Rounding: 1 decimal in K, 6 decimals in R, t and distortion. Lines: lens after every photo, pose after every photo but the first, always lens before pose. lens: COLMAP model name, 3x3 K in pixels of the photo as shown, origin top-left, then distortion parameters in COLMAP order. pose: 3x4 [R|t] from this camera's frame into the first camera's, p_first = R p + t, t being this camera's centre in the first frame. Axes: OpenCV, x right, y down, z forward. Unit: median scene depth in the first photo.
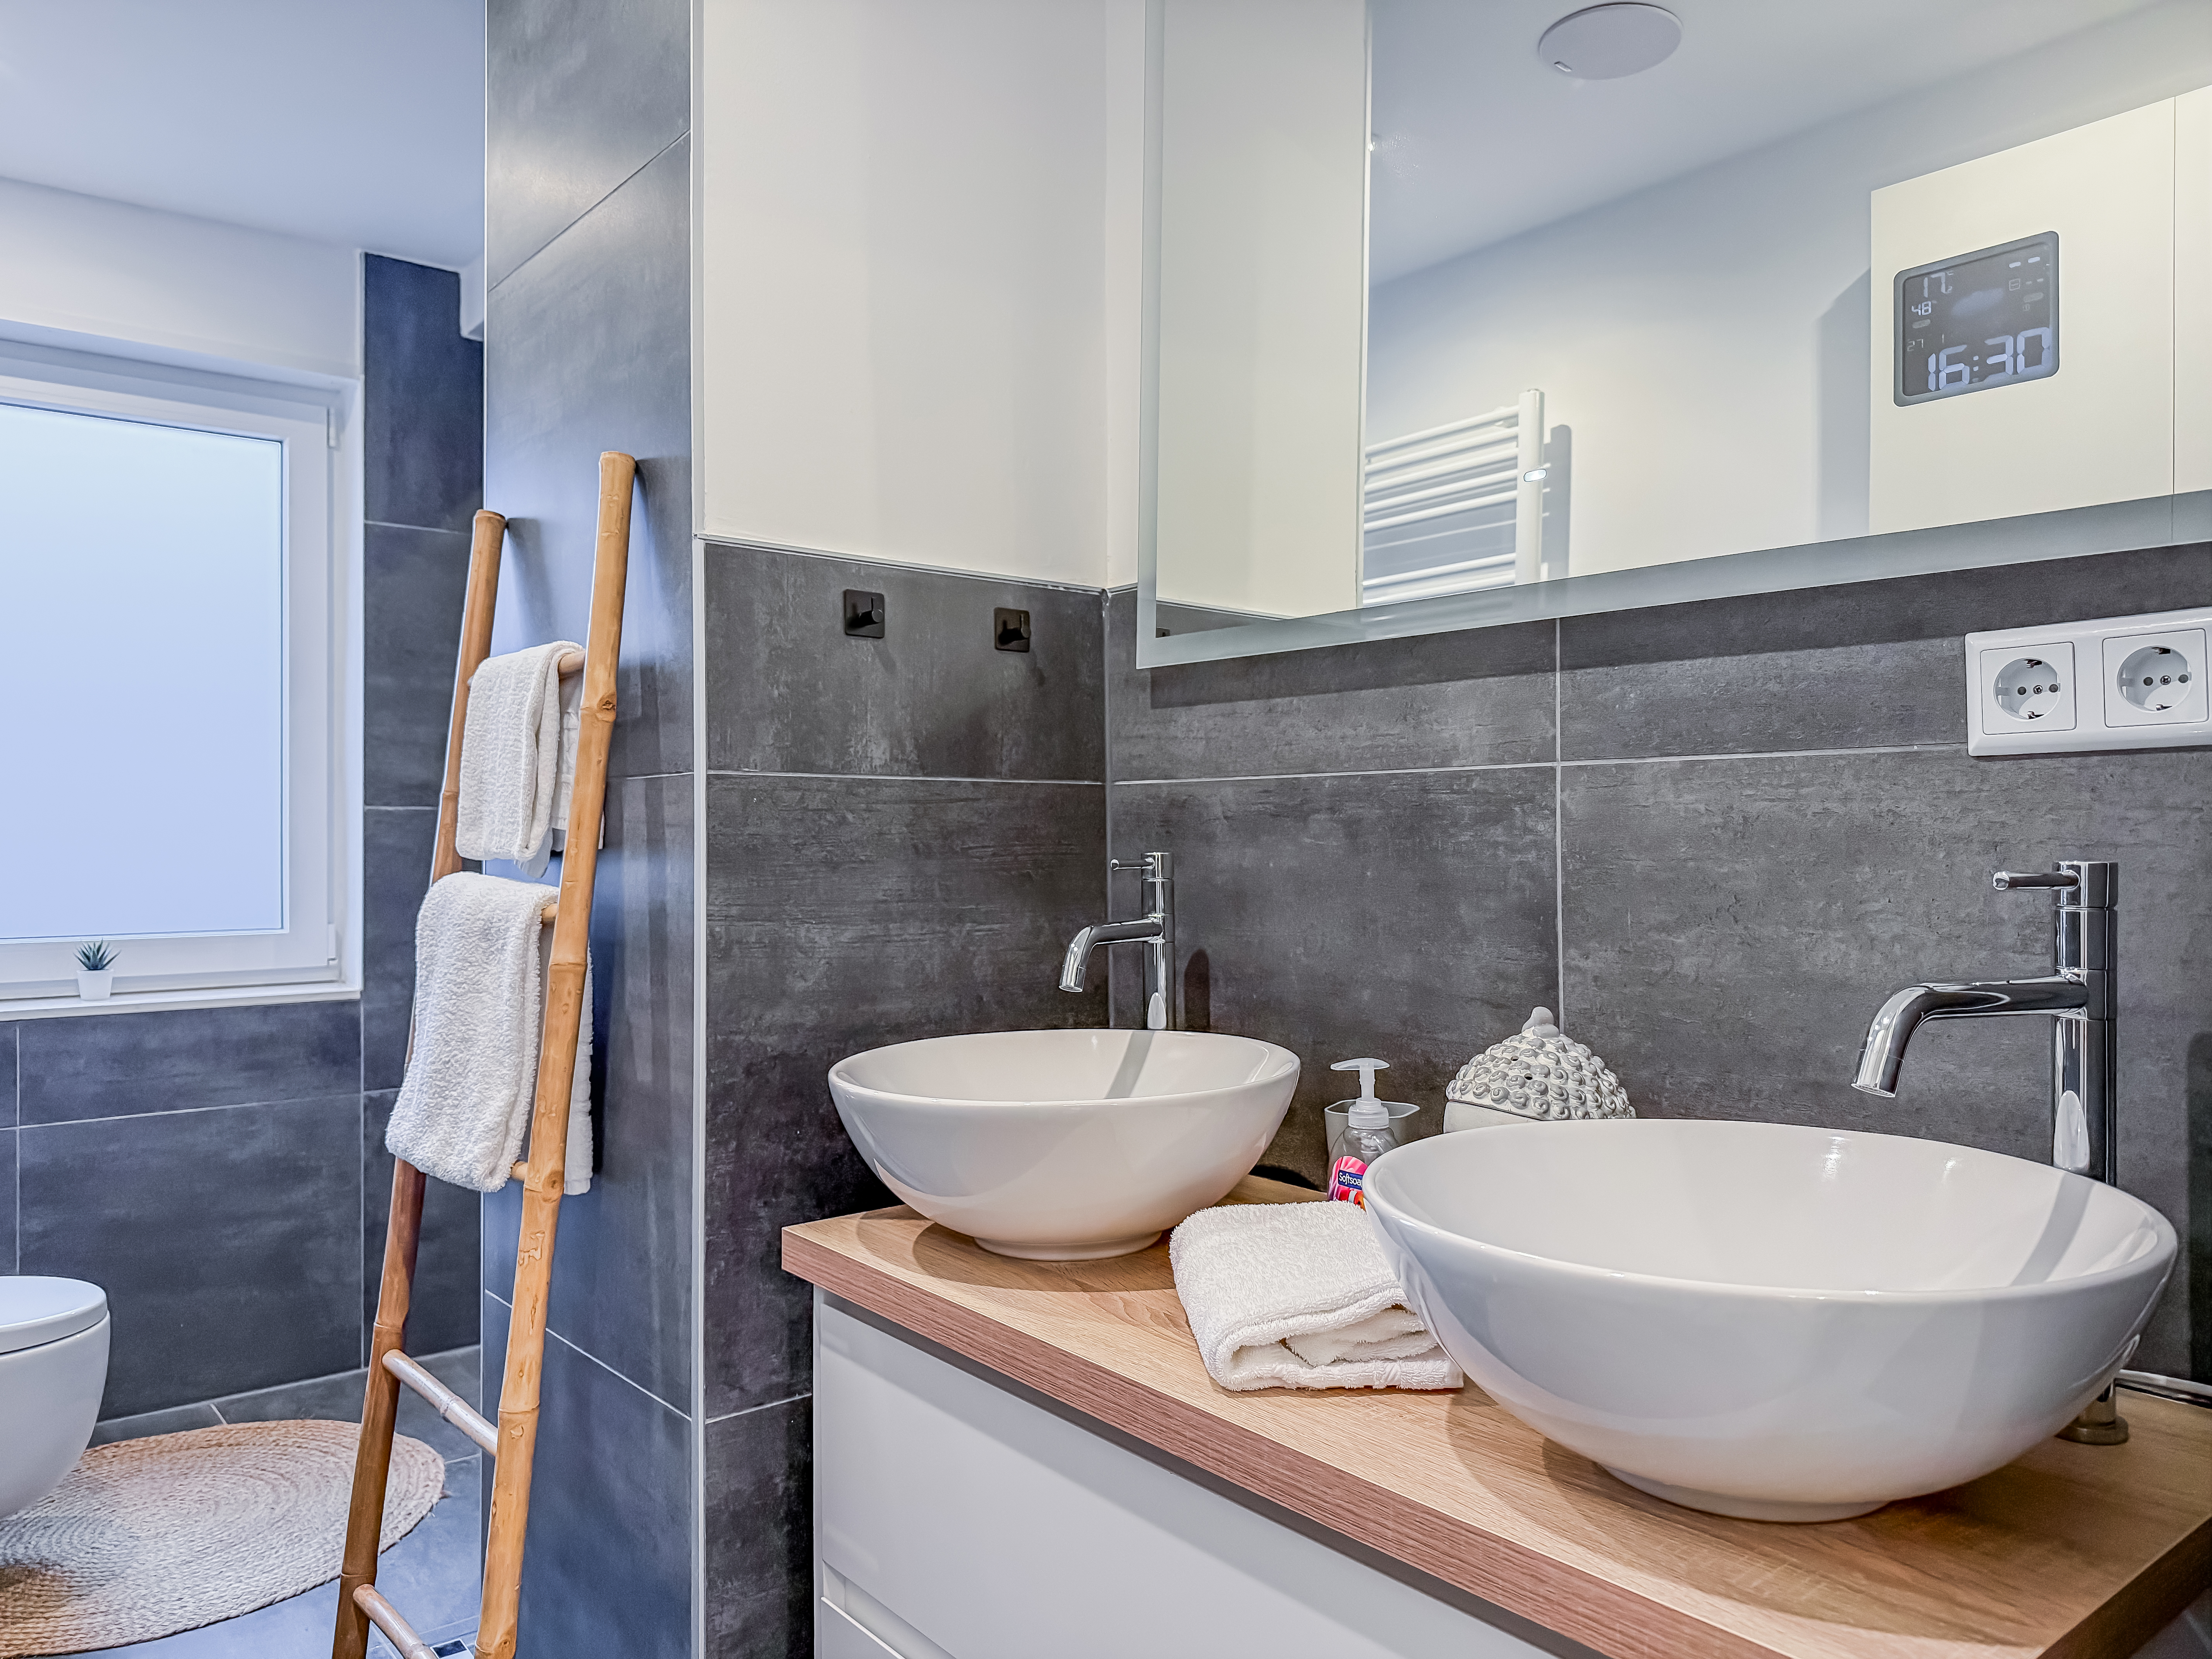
lens RADIAL K [[1573.1, 0, 1106.0], [0, 1573.1, 829.5], [0, 0, 1]] dist [-0.003122, -0.004794]
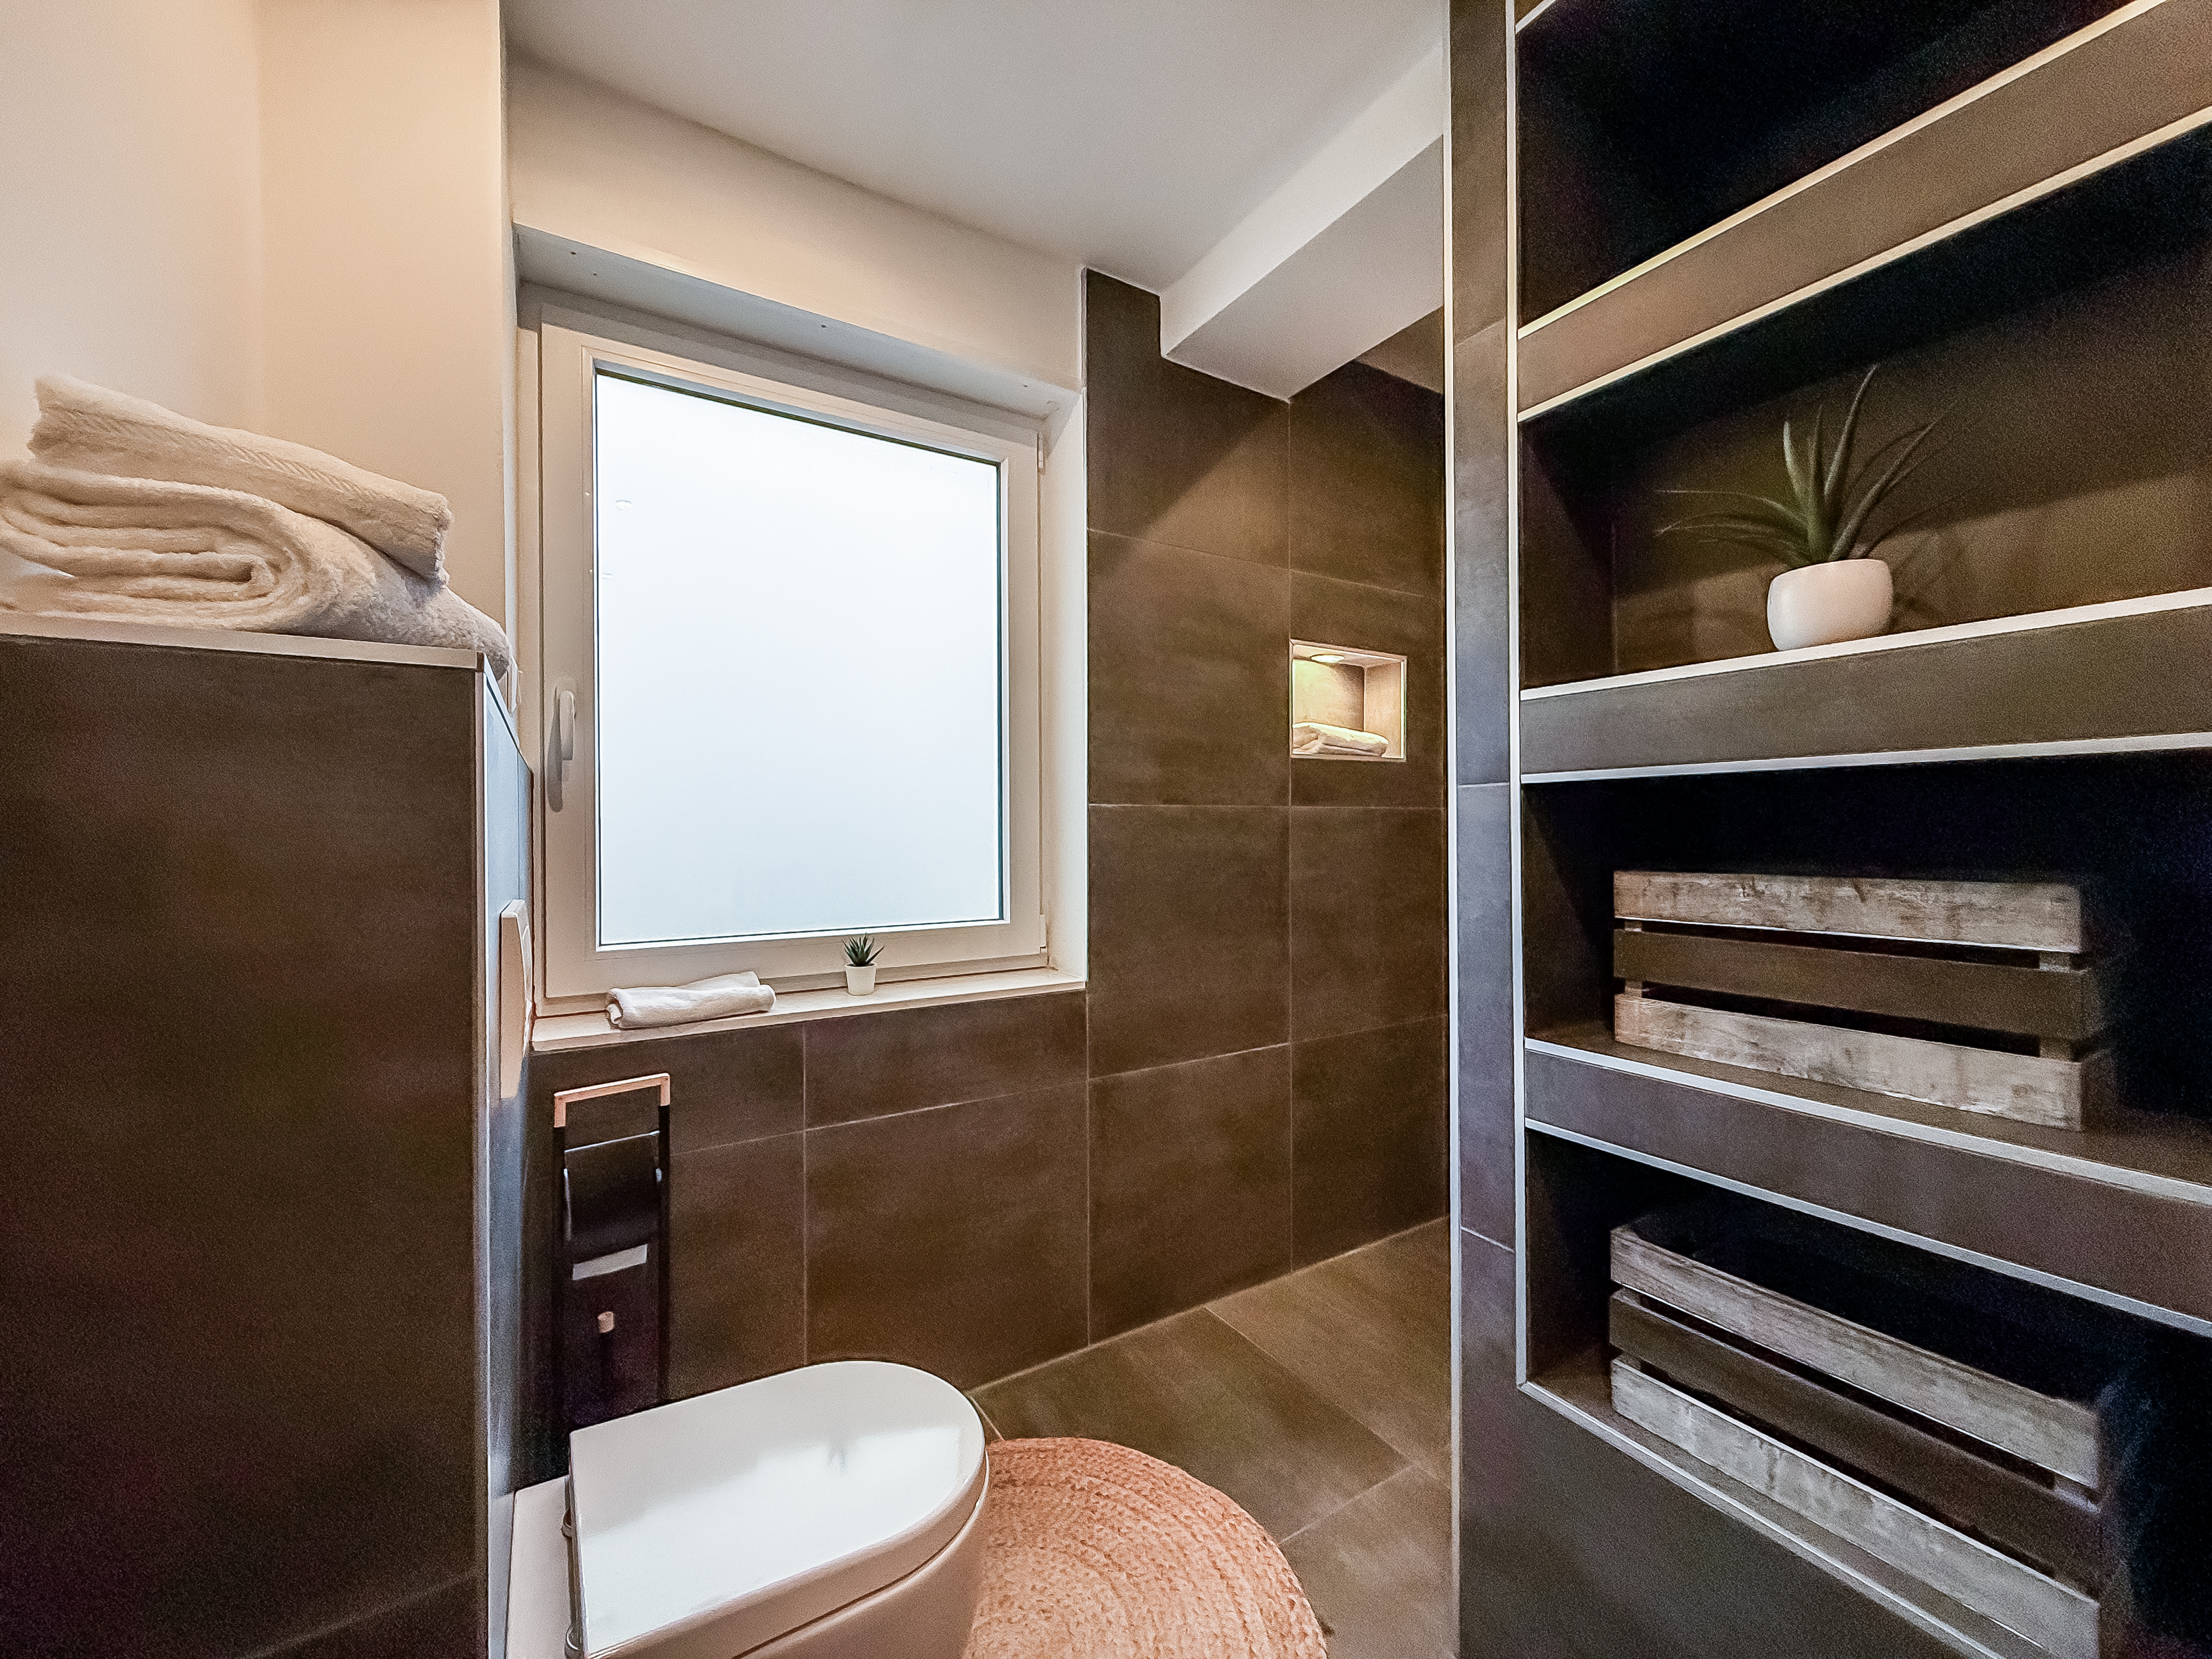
lens RADIAL K [[886.1, 0, 1106.0], [0, 886.1, 829.5], [0, 0, 1]] dist [0.002050, 0.000083]
pose [[0.990438, -0.001838, -0.137949, -0.390959], [0.002395, 0.999990, 0.003867, 0.000209], [0.137940, -0.004161, 0.990432, 0.433915]]
